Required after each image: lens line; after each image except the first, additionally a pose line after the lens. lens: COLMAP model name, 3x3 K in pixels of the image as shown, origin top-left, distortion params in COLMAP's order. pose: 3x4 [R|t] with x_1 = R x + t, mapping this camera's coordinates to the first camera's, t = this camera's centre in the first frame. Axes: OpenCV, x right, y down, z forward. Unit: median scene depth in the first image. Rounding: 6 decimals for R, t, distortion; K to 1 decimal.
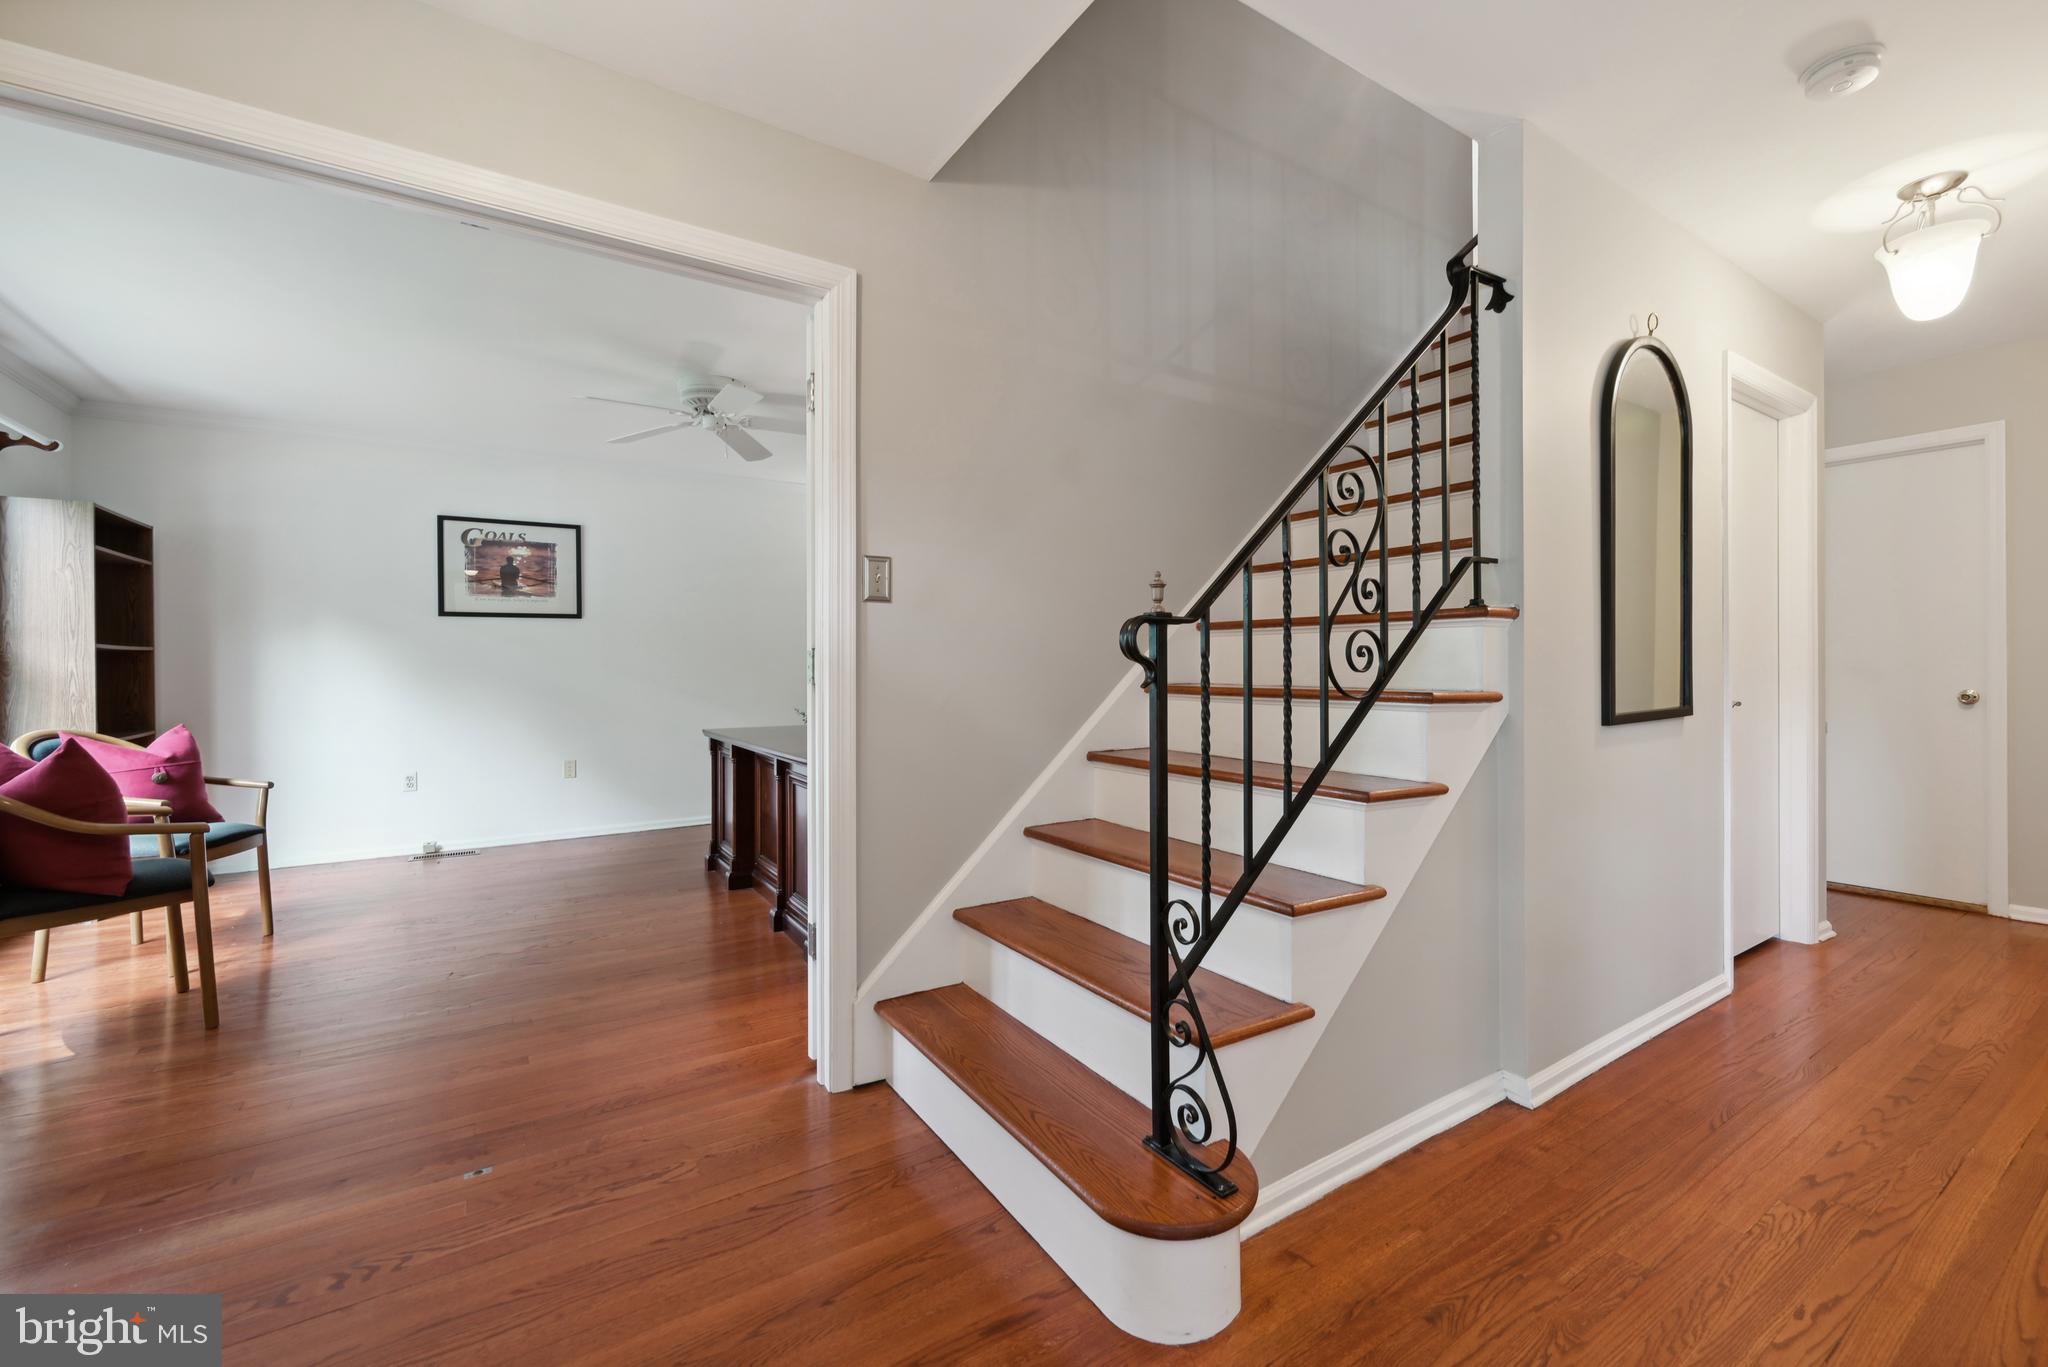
lens RADIAL K [[836.7, 0, 1022.4], [0, 836.7, 679.6], [0, 0, 1]] dist [0.001863, 0.000082]
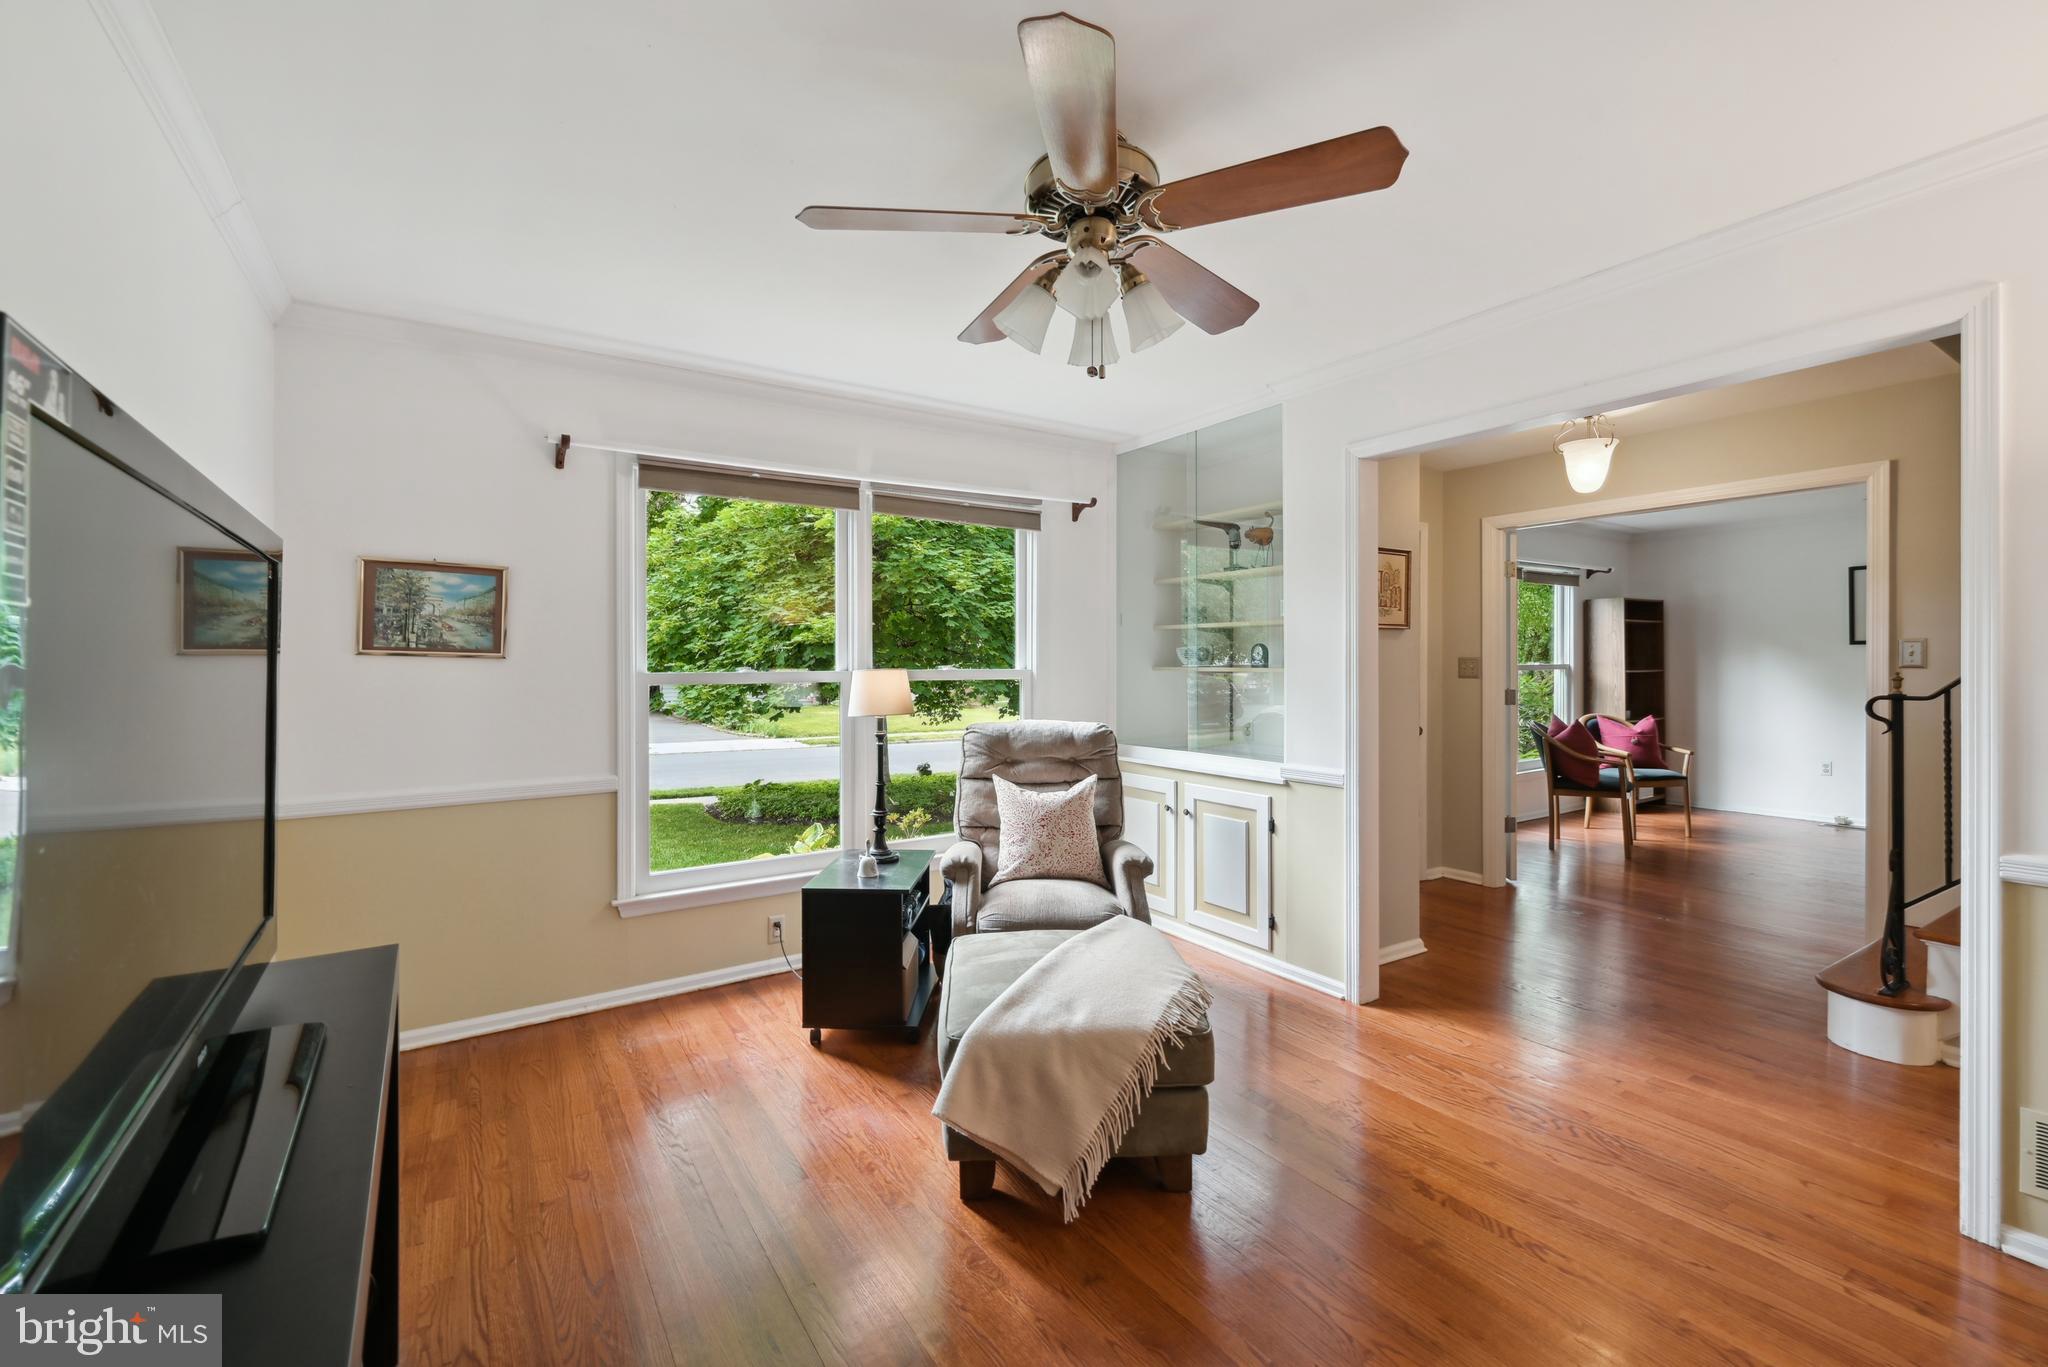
lens RADIAL K [[883.7, 0, 1025.0], [0, 883.7, 666.6], [0, 0, 1]] dist [0.039572, 0.000093]
pose [[0.014627, 0.010696, -0.999836, 1.769037], [-0.004387, 0.999934, 0.010632, -0.126531], [0.999883, 0.004231, 0.014673, -0.768633]]
